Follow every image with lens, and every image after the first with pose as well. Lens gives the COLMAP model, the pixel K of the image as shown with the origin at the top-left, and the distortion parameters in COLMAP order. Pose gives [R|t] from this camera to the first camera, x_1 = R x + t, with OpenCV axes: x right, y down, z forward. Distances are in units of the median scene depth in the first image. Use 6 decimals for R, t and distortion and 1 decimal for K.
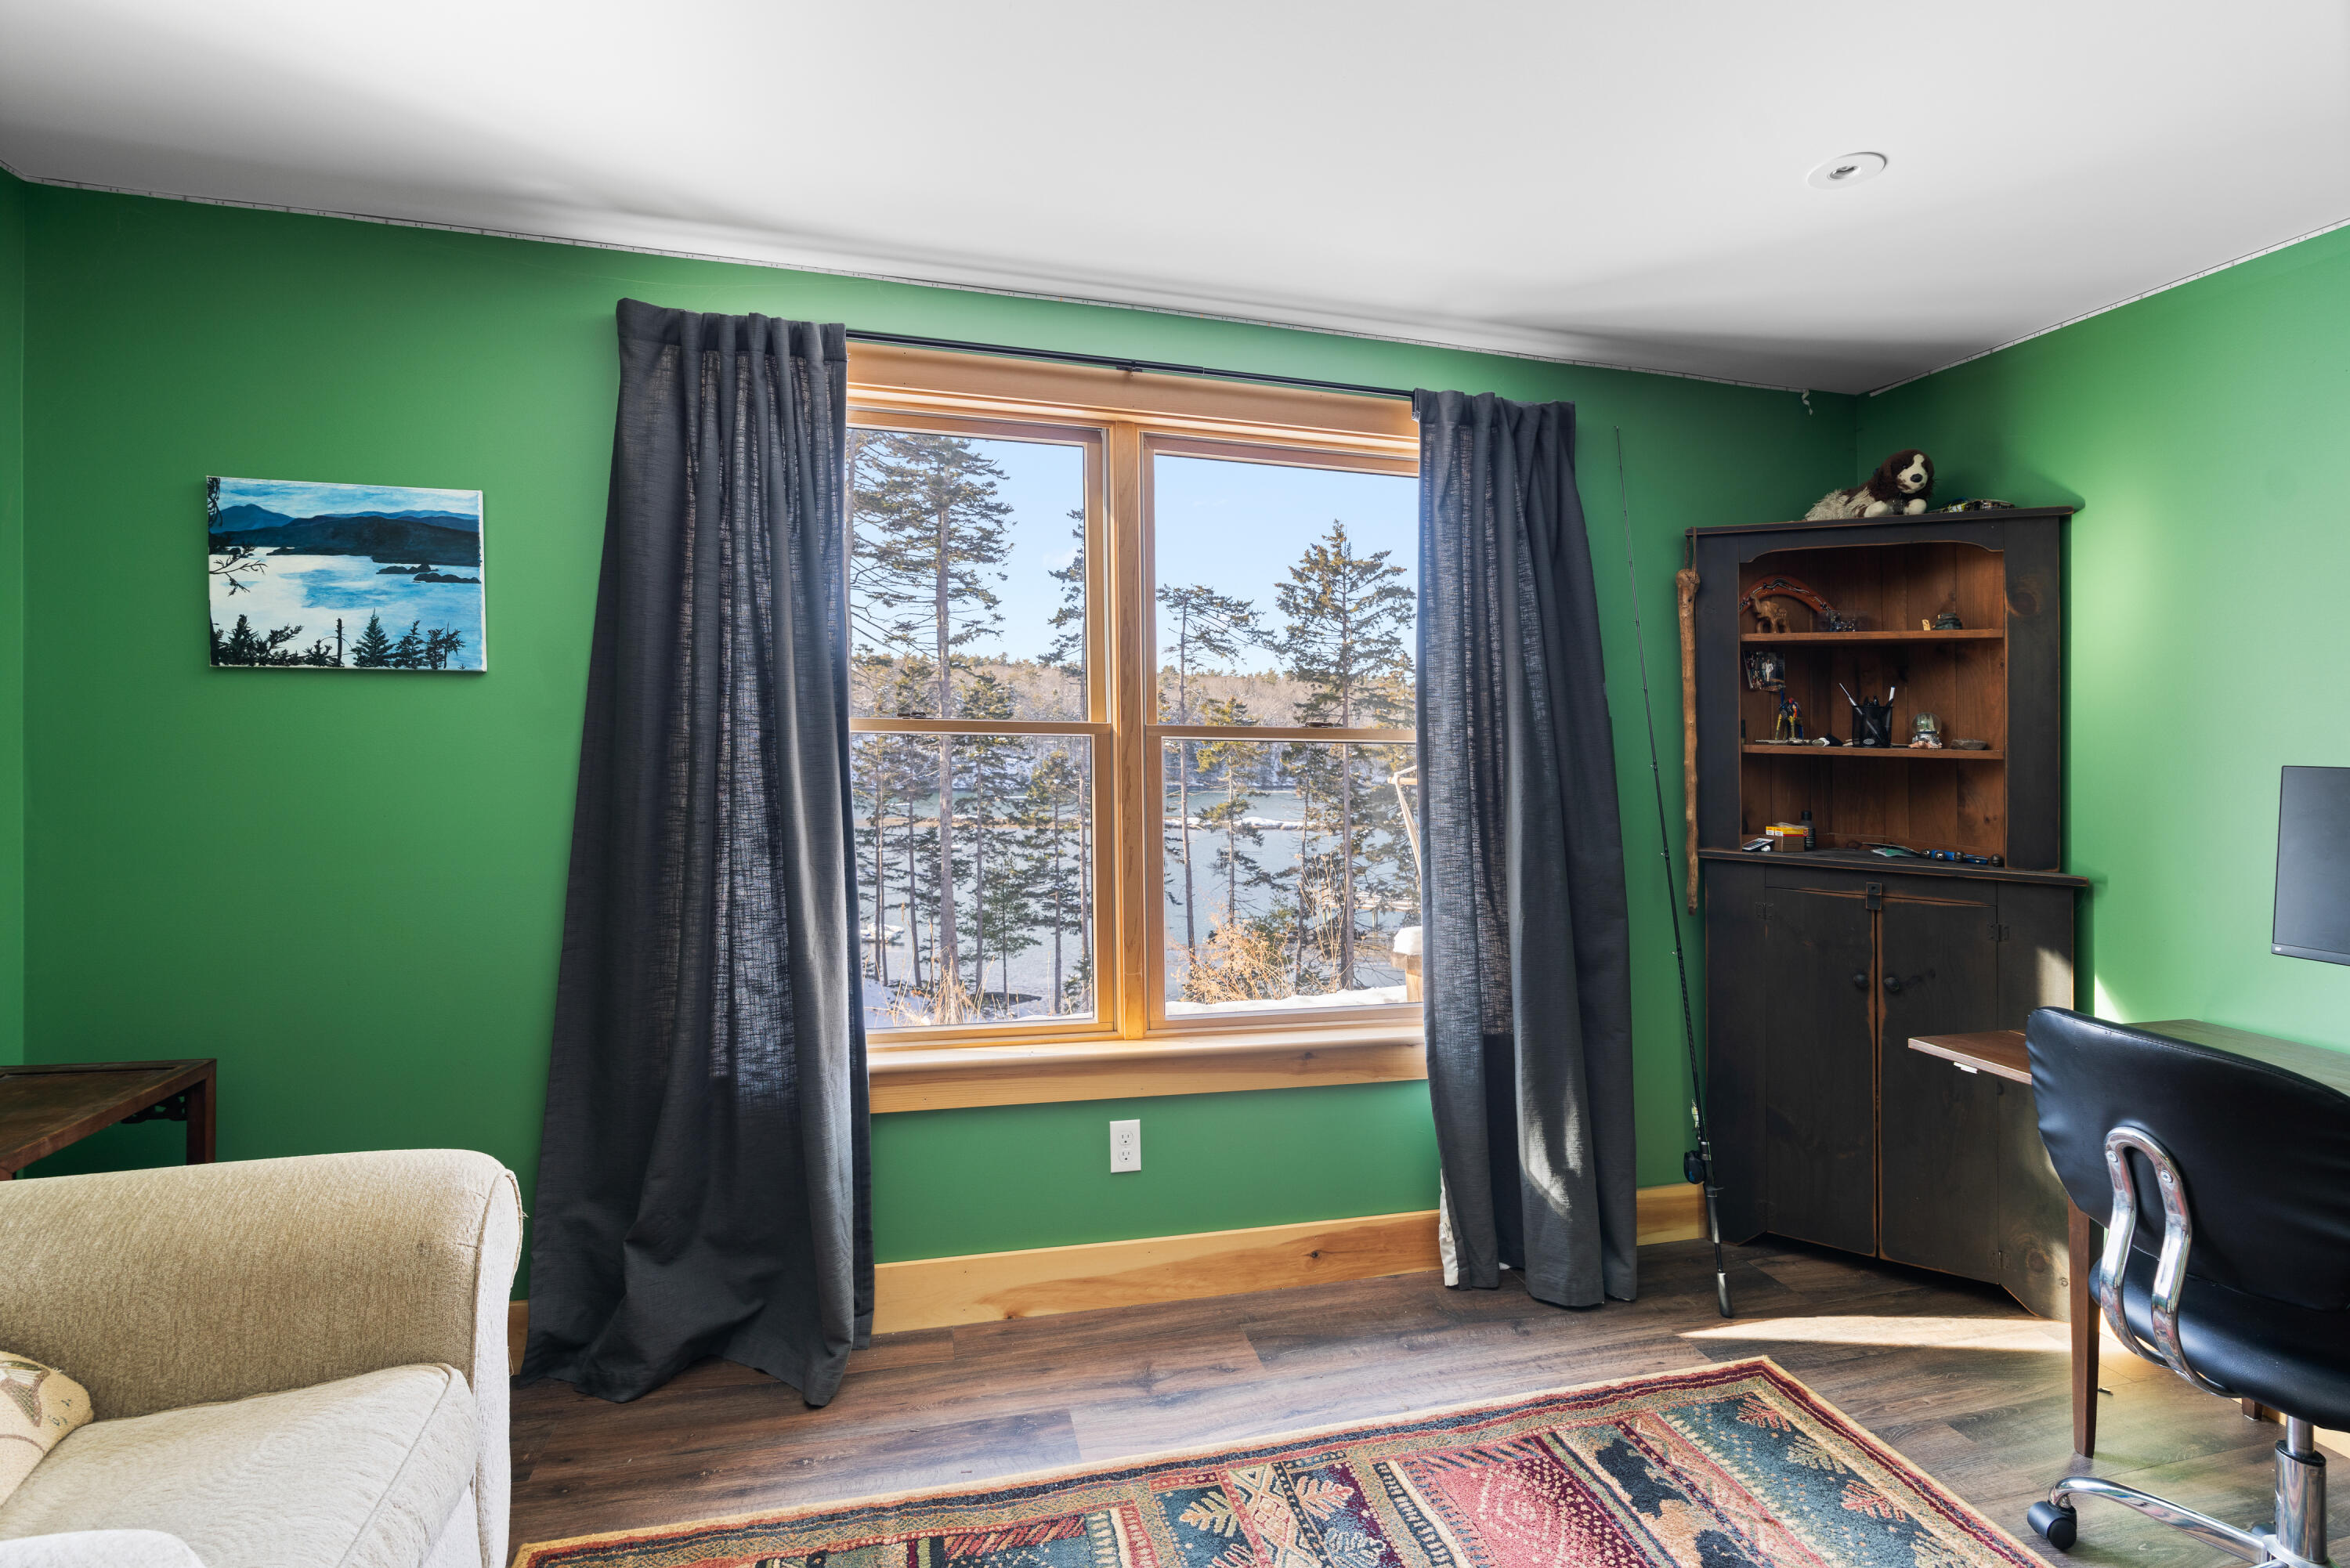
lens RADIAL K [[1084.3, 0, 1180.1], [0, 1084.3, 746.7], [0, 0, 1]] dist [-0.010663, 0.004257]
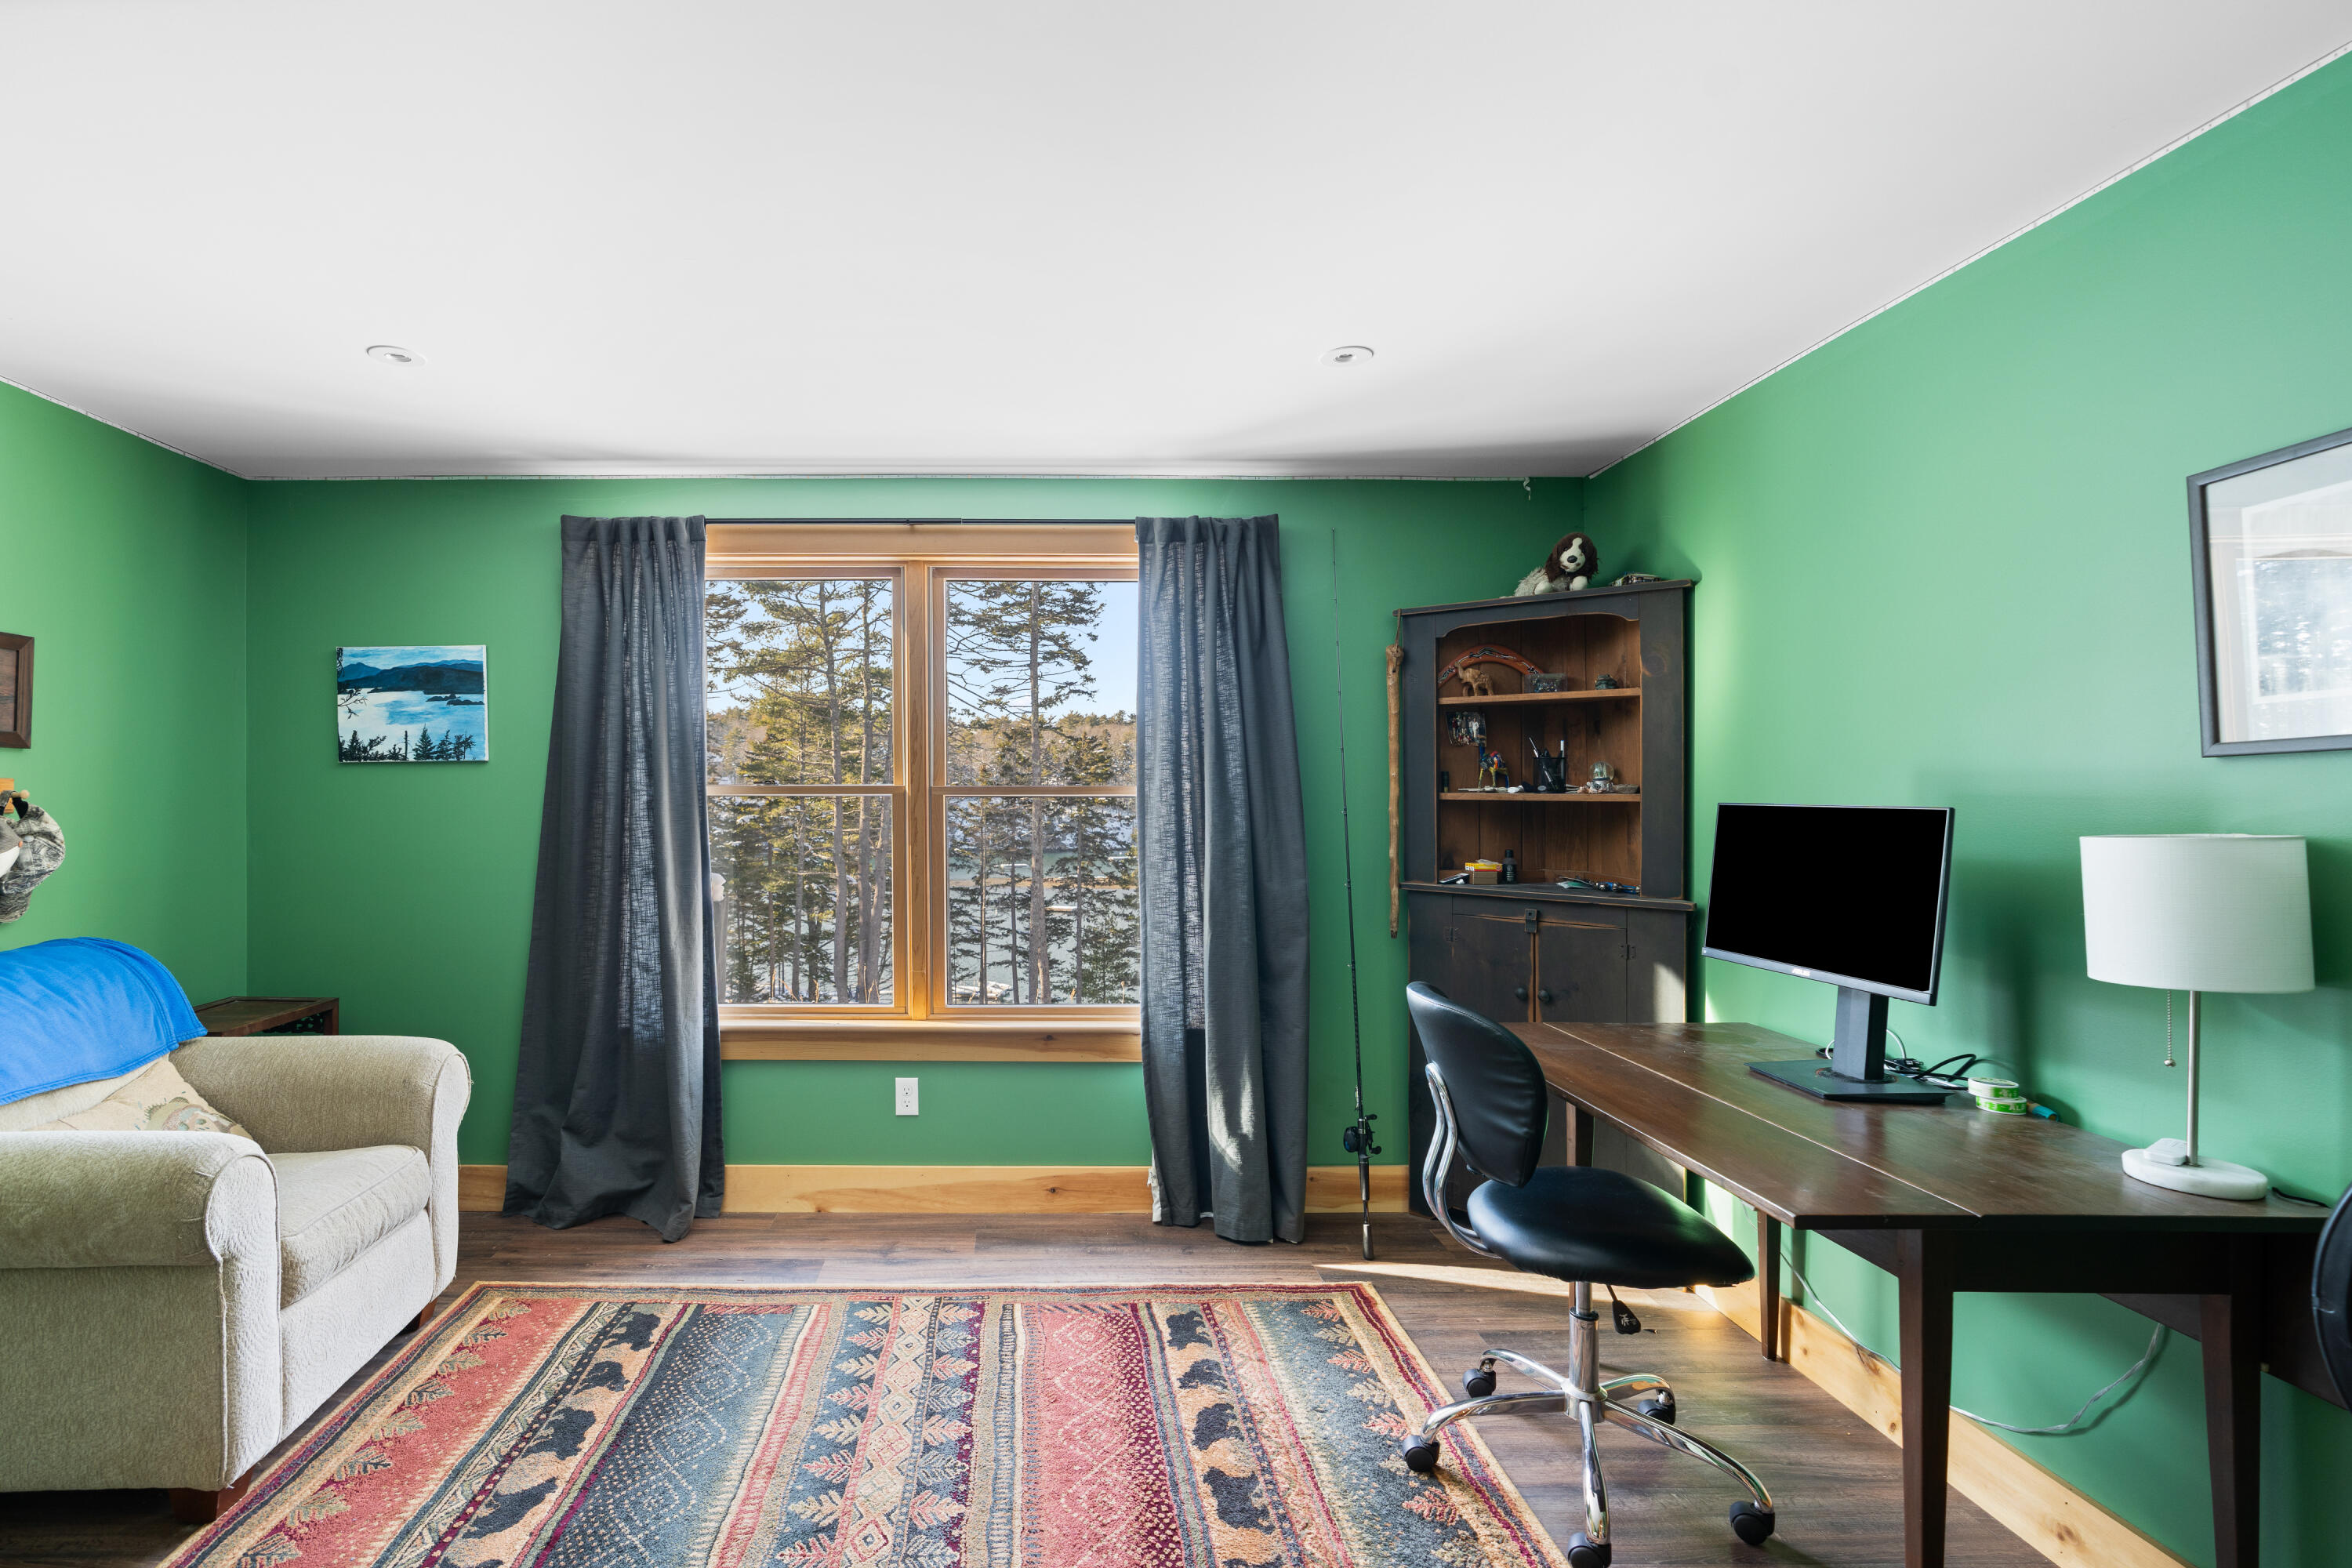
lens RADIAL K [[1297.2, 0, 1182.7], [0, 1297.2, 791.4], [0, 0, 1]] dist [-0.010513, 0.001580]
pose [[0.970203, -0.018187, -0.241609, 0.705674], [0.015404, 0.999792, -0.013402, 0.013329], [0.241803, 0.009280, 0.970281, -0.513093]]
